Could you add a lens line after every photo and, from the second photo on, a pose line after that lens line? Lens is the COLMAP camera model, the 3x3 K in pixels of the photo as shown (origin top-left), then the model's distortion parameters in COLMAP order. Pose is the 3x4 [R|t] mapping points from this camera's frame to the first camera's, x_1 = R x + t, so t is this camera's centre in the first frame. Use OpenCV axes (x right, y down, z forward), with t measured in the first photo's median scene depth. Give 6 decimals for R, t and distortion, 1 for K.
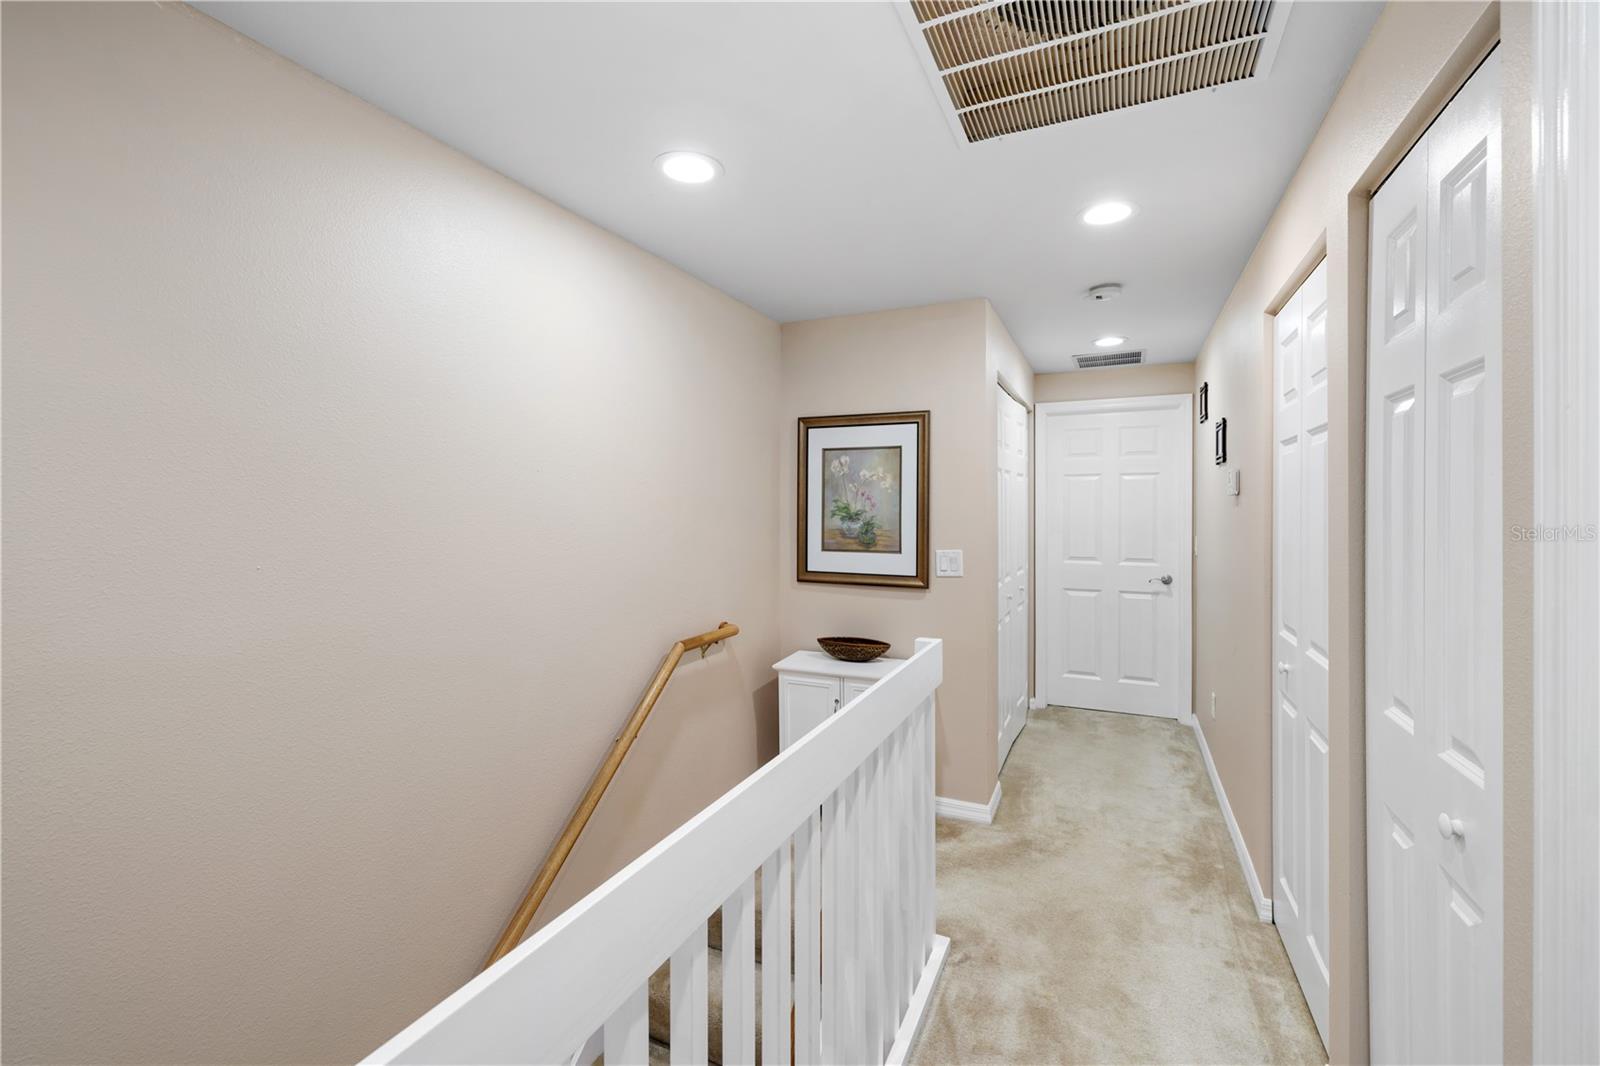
lens RADIAL K [[669.4, 0, 799.2], [0, 669.4, 519.7], [0, 0, 1]] dist [-0.000995, -0.000074]
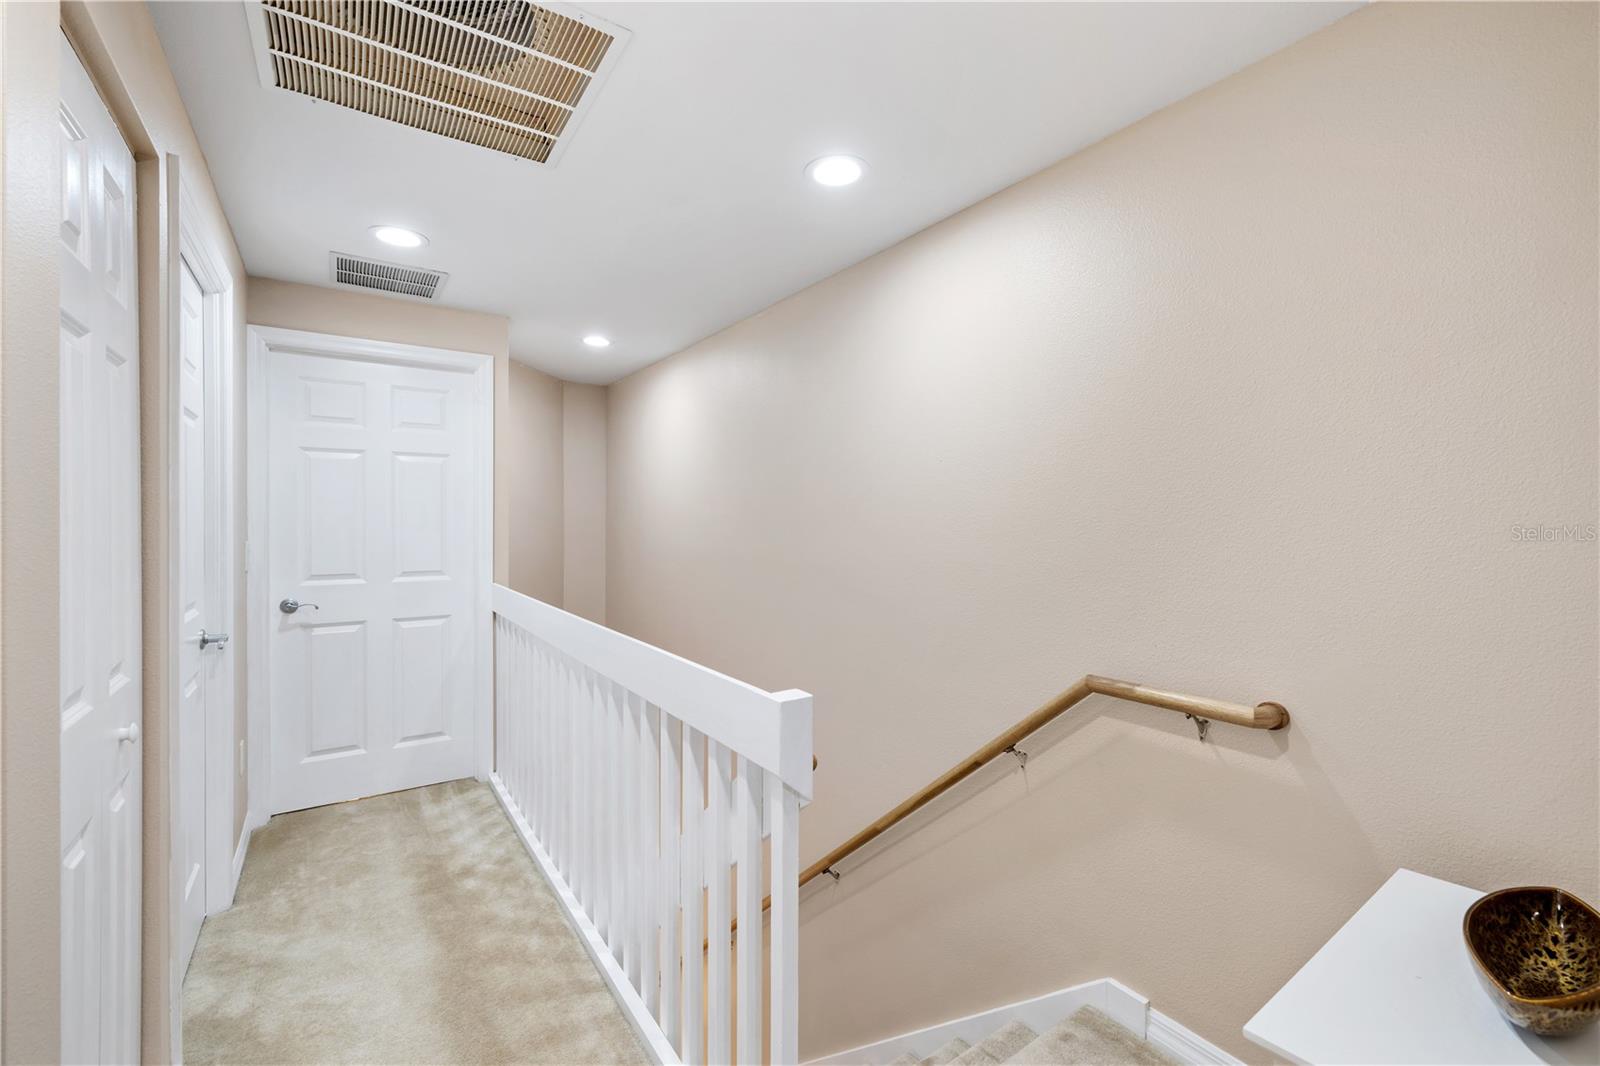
lens RADIAL K [[669.4, 0, 799.2], [0, 669.4, 519.7], [0, 0, 1]] dist [-0.000995, -0.000074]
pose [[0.489084, 0.003305, 0.872231, 0.077488], [0.003361, 0.999978, -0.005673, 0.008722], [-0.872230, 0.005706, 0.489062, 0.300804]]
